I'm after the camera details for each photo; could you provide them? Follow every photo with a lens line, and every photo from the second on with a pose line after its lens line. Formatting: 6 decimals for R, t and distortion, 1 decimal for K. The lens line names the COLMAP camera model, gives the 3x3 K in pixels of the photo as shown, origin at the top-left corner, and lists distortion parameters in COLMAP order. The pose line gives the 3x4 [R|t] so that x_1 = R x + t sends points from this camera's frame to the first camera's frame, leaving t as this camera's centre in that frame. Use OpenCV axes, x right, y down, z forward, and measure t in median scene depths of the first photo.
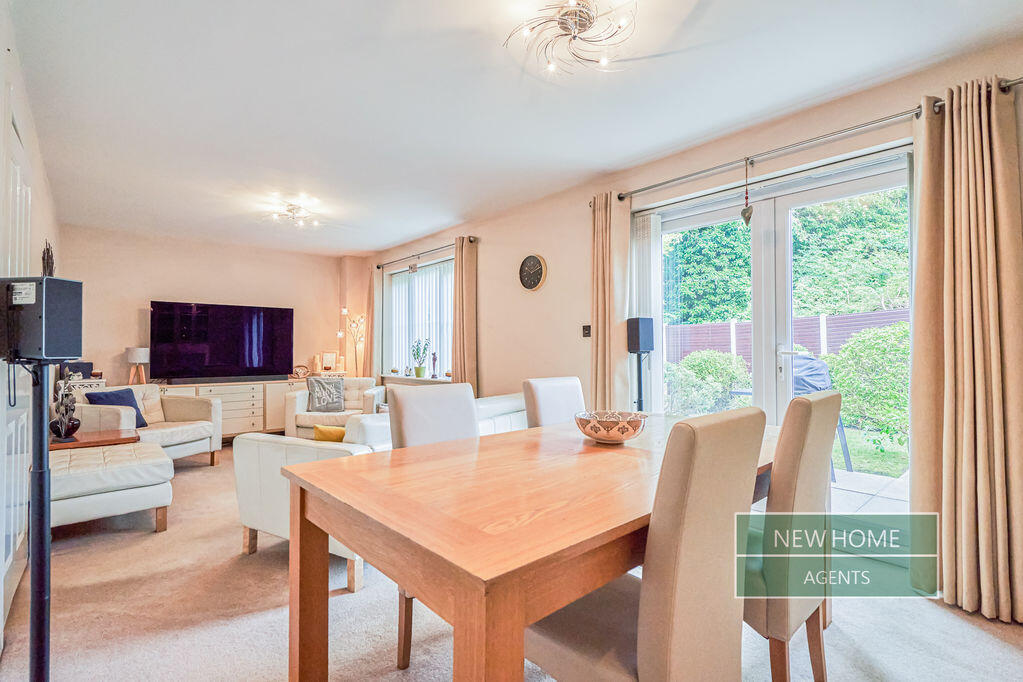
lens RADIAL K [[474.4, 0, 506.4], [0, 474.4, 342.1], [0, 0, 1]] dist [0.000023, 0.000143]
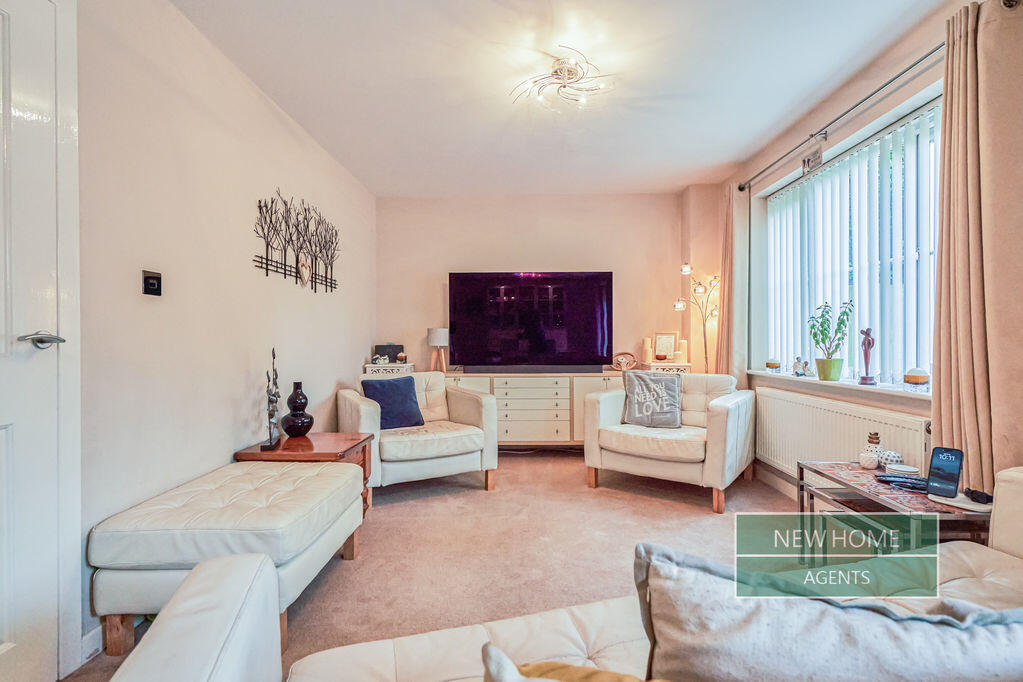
lens RADIAL K [[474.4, 0, 506.4], [0, 474.4, 342.1], [0, 0, 1]] dist [0.000023, 0.000143]
pose [[0.731602, 0.001218, -0.681731, -0.090783], [0.013742, 0.999769, 0.016533, 0.021721], [0.681594, -0.021464, 0.731416, 0.408546]]
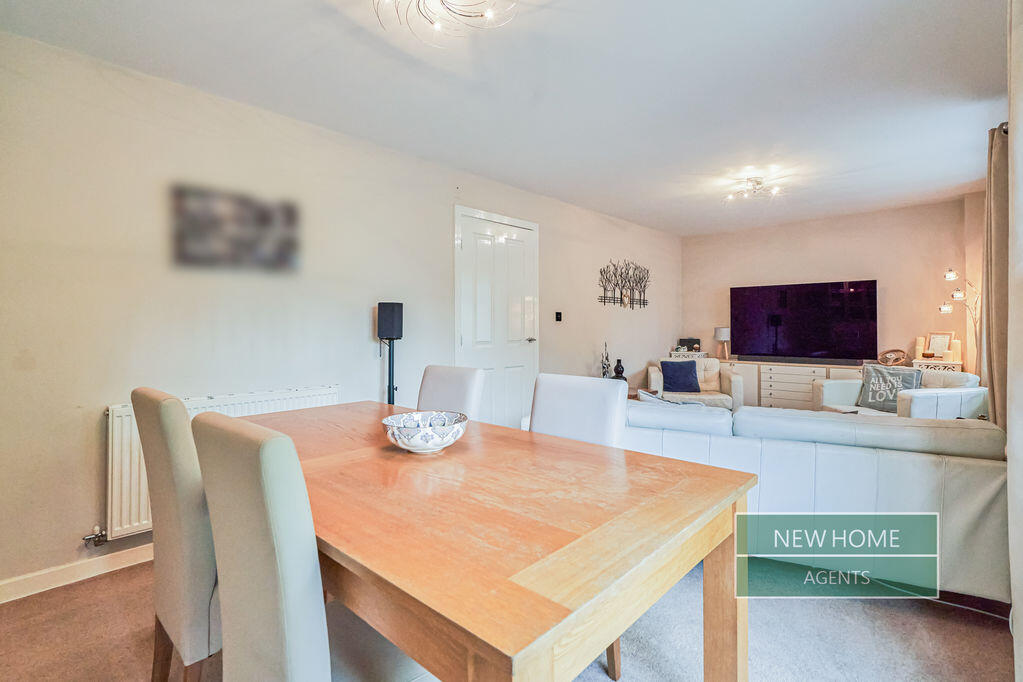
lens RADIAL K [[477.9, 0, 528.8], [0, 477.9, 322.6], [0, 0, 1]] dist [-0.000449, -0.000098]
pose [[0.120693, -0.007974, -0.992658, 0.324055], [0.014724, 0.999872, -0.006242, -0.000667], [0.992581, -0.013862, 0.120795, 0.330735]]
